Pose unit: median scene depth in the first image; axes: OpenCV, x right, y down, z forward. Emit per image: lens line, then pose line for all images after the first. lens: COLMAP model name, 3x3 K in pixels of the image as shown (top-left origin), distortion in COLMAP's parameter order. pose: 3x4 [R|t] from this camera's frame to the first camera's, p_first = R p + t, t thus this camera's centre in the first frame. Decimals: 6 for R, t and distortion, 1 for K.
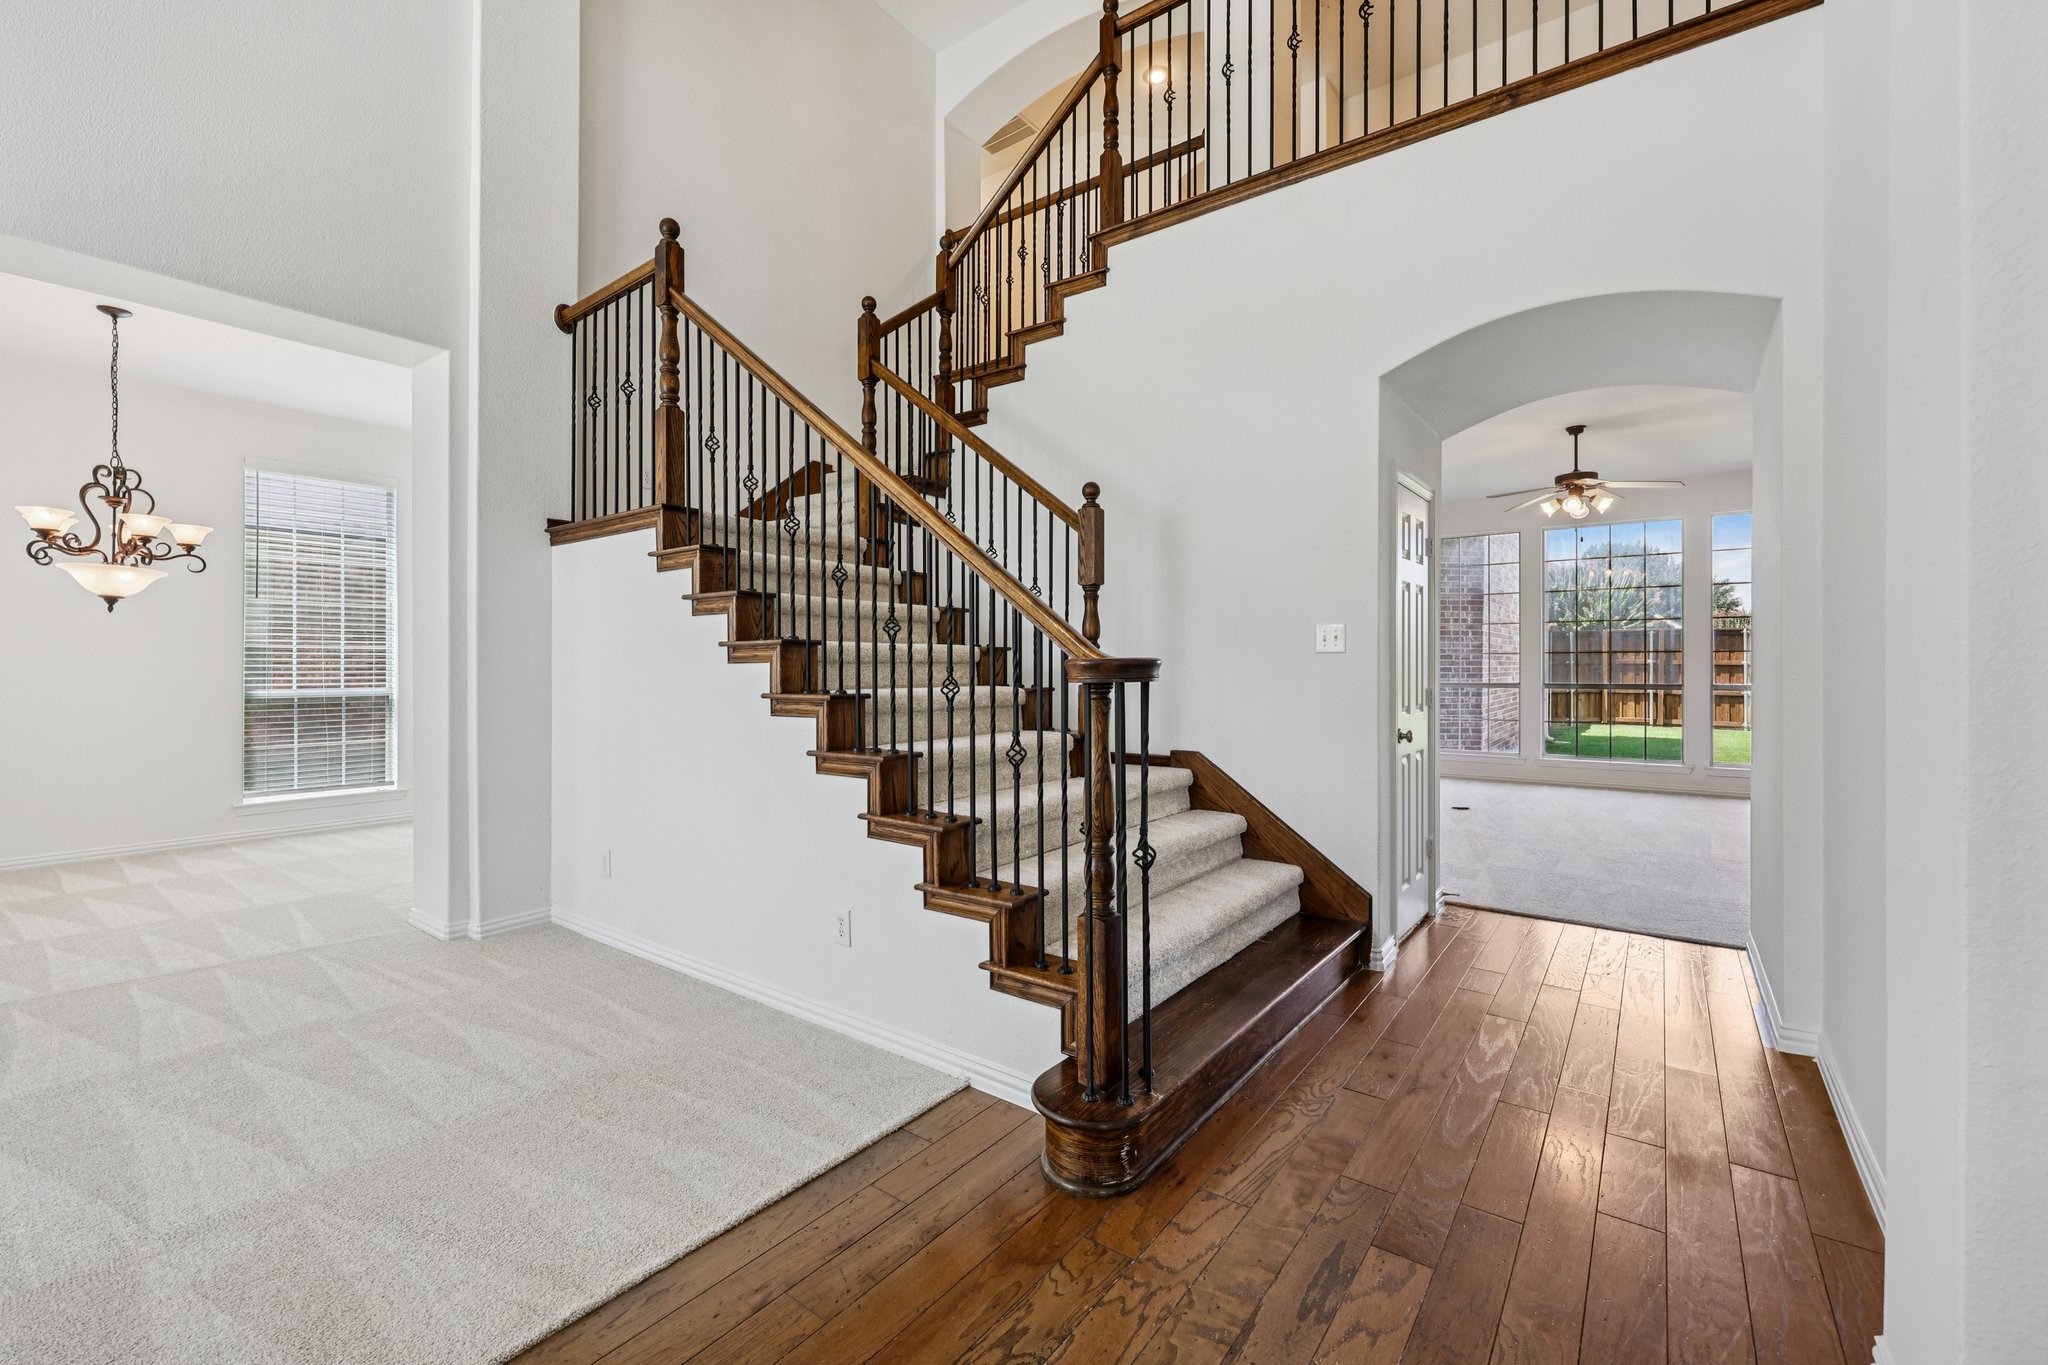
lens RADIAL K [[850.5, 0, 1041.6], [0, 850.5, 664.1], [0, 0, 1]] dist [0.001484, 0.000200]
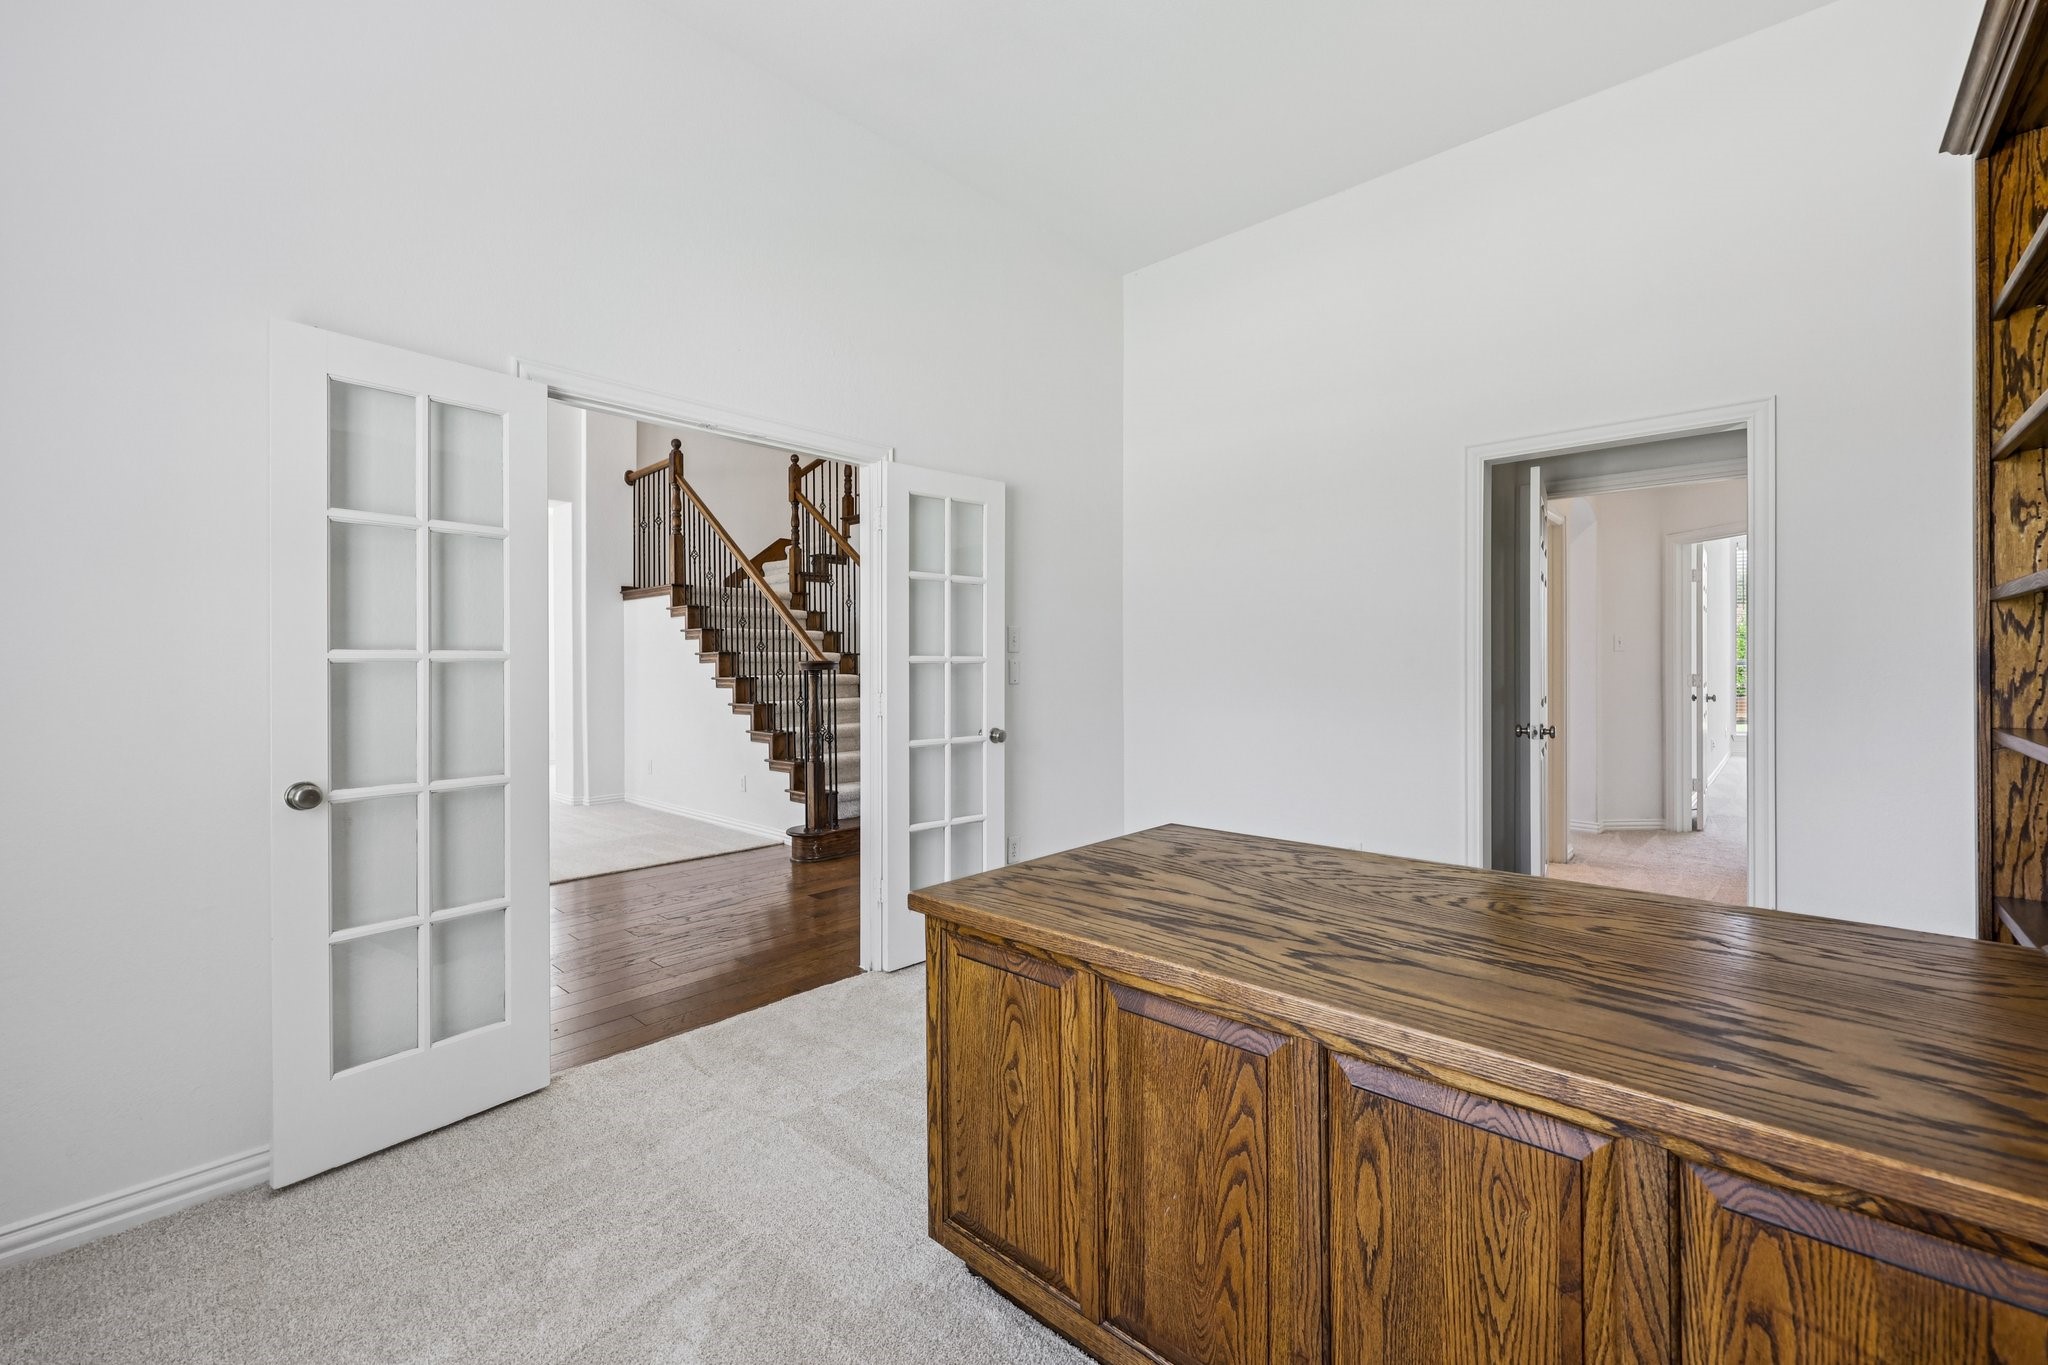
lens RADIAL K [[850.5, 0, 1014.6], [0, 850.5, 672.7], [0, 0, 1]] dist [0.001484, 0.000200]
pose [[0.992743, -0.000063, -0.120259, 0.568001], [0.000588, 0.999990, 0.004327, 0.013107], [0.120257, -0.004366, 0.992733, -0.852628]]
